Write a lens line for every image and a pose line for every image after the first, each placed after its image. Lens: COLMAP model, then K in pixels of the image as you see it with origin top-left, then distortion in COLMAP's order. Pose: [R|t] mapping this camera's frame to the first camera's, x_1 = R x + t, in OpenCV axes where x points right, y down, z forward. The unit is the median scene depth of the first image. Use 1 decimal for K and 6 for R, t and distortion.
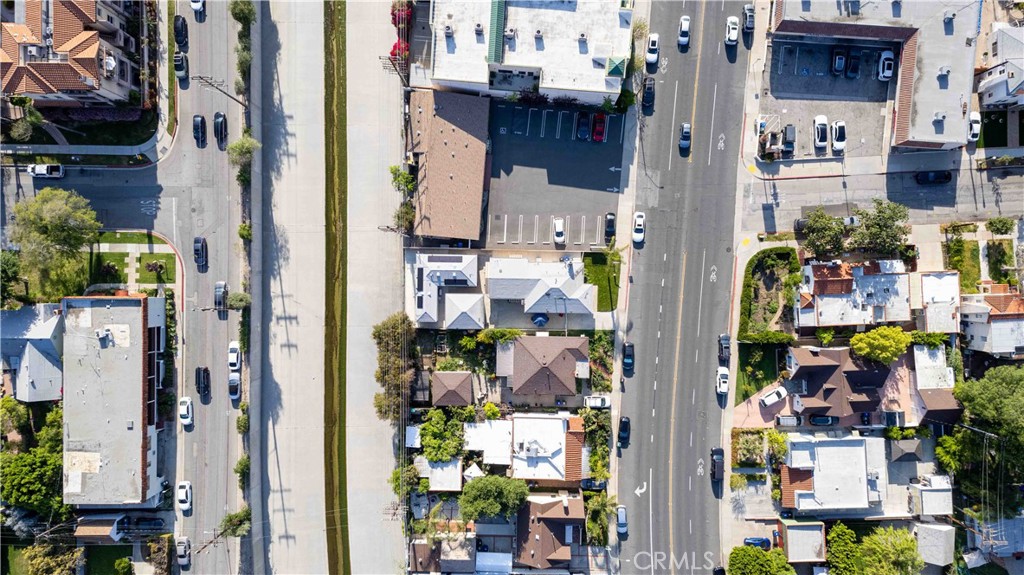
lens RADIAL K [[640.0, 0, 512.0], [0, 640.0, 287.5], [0, 0, 1]] dist [0.001165, 0.000497]
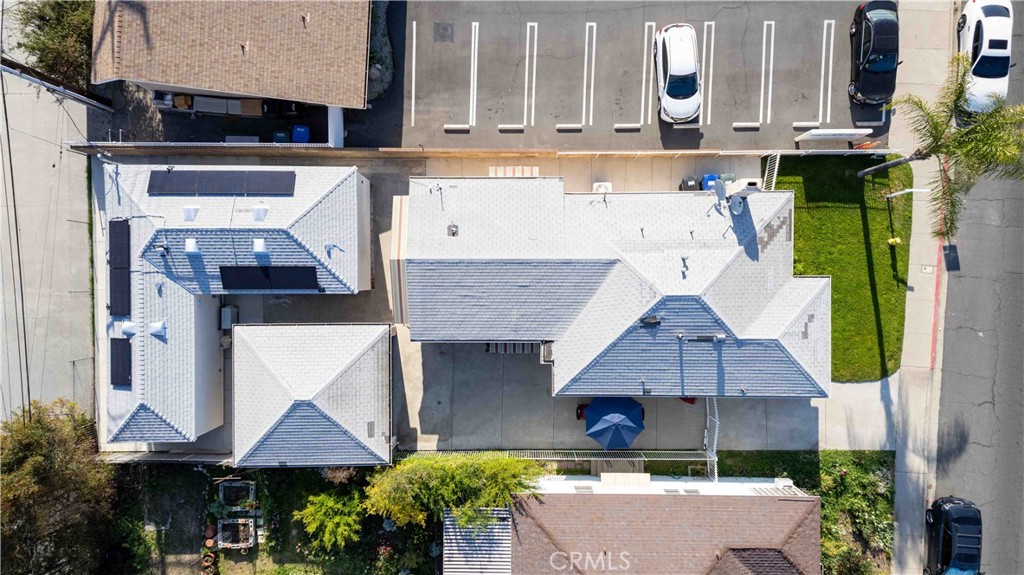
lens RADIAL K [[640.0, 0, 512.0], [0, 640.0, 287.5], [0, 0, 1]] dist [0.001165, 0.000497]
pose [[0.999877, -0.015331, 0.003399, 0.003408], [0.015303, 0.999850, 0.008049, -0.005272], [-0.003522, -0.007996, 0.999962, 0.747705]]
